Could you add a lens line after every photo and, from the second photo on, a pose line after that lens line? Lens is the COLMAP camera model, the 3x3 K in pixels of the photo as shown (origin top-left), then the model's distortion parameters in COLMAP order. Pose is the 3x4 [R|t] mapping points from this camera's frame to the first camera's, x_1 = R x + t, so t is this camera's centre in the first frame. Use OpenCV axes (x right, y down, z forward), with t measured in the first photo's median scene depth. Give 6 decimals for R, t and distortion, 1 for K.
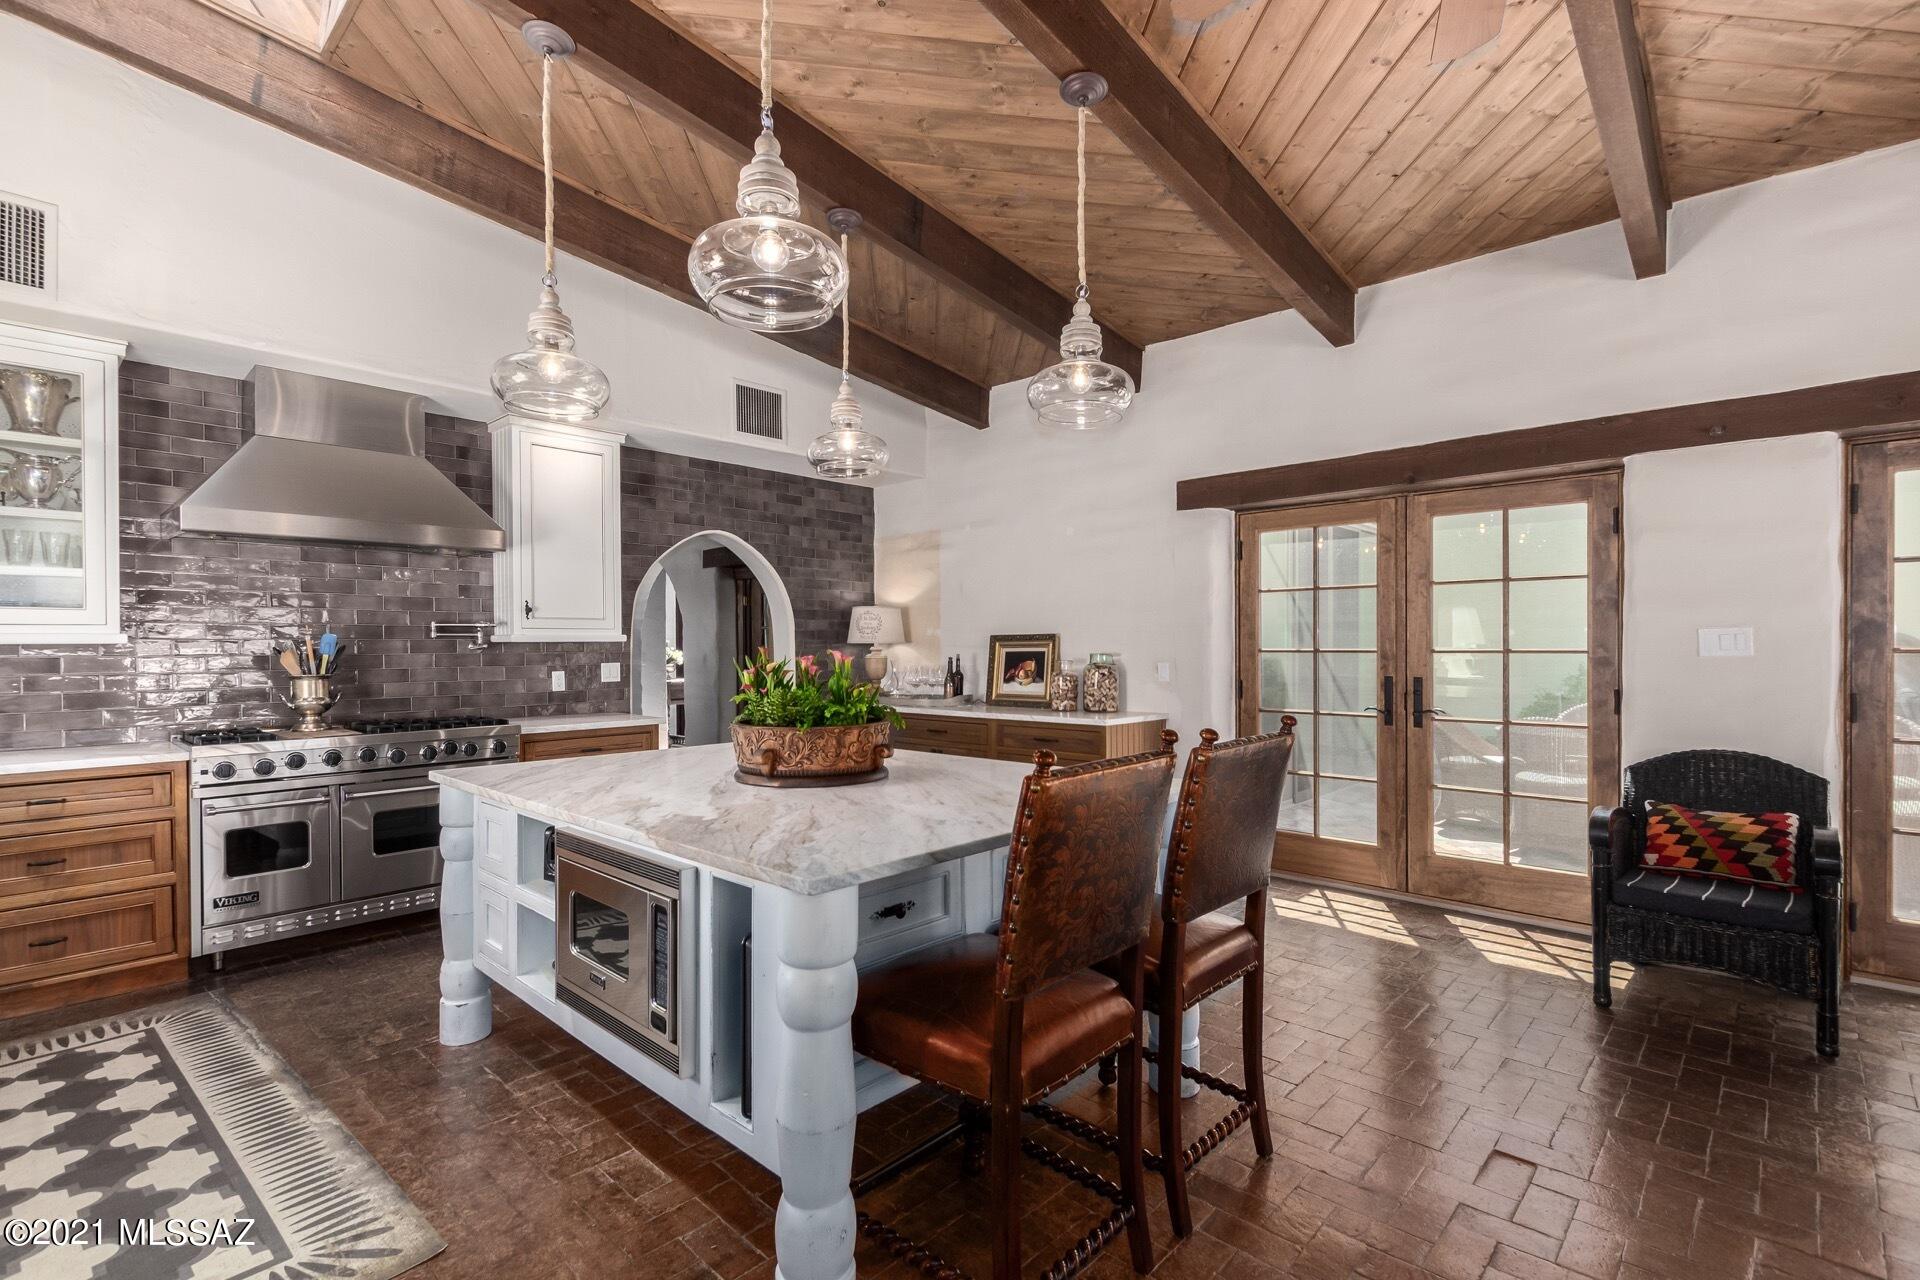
lens RADIAL K [[875.0, 0, 962.8], [0, 875.0, 666.9], [0, 0, 1]] dist [0.002939, 0.000997]
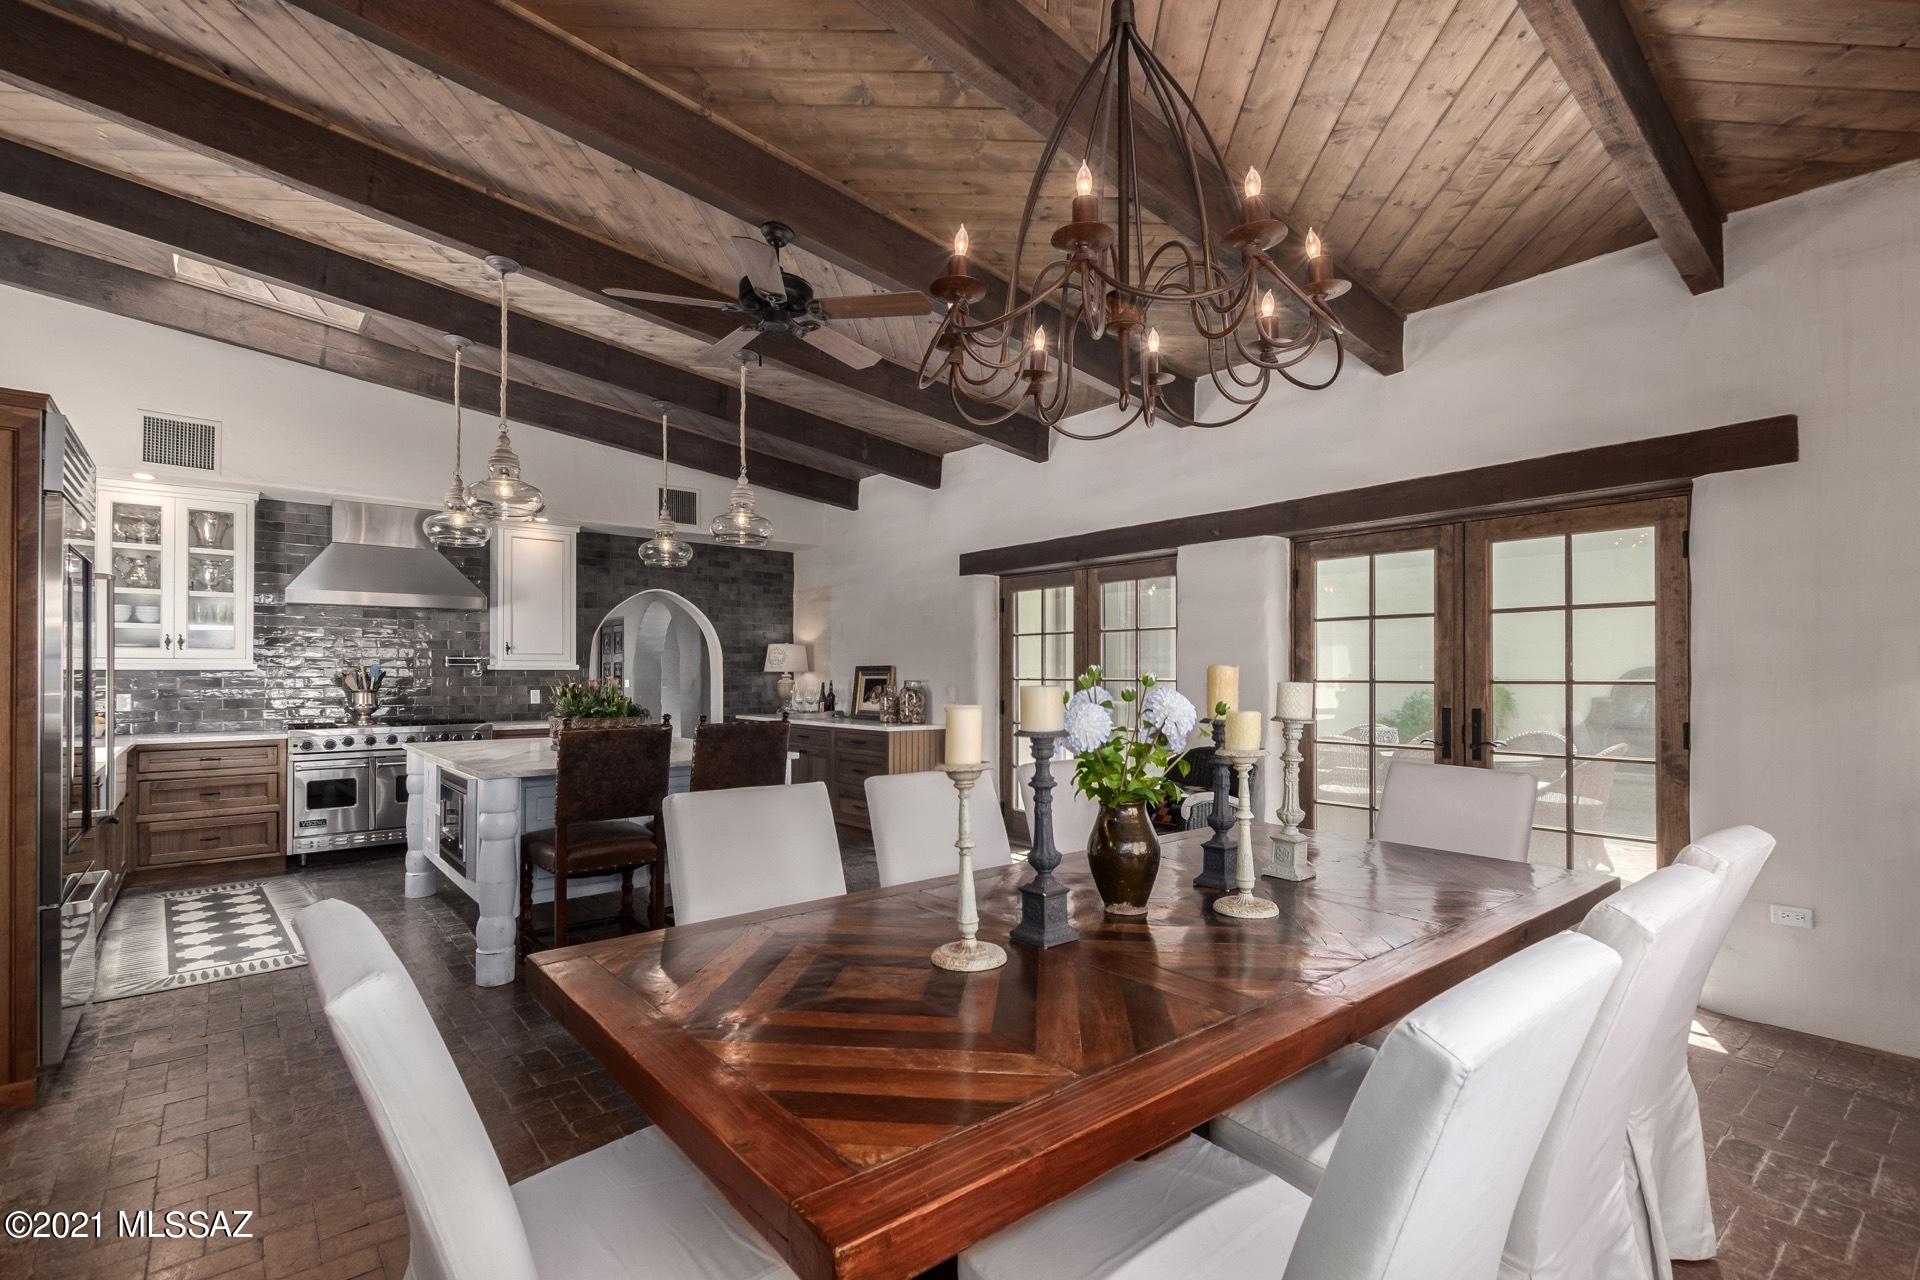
lens RADIAL K [[896.4, 0, 959.4], [0, 896.4, 685.4], [0, 0, 1]] dist [0.026092, 0.000020]
pose [[0.990239, 0.007735, -0.139165, 0.445240], [-0.009101, 0.999916, -0.009186, 0.004970], [0.139082, 0.010362, 0.990227, -0.385870]]
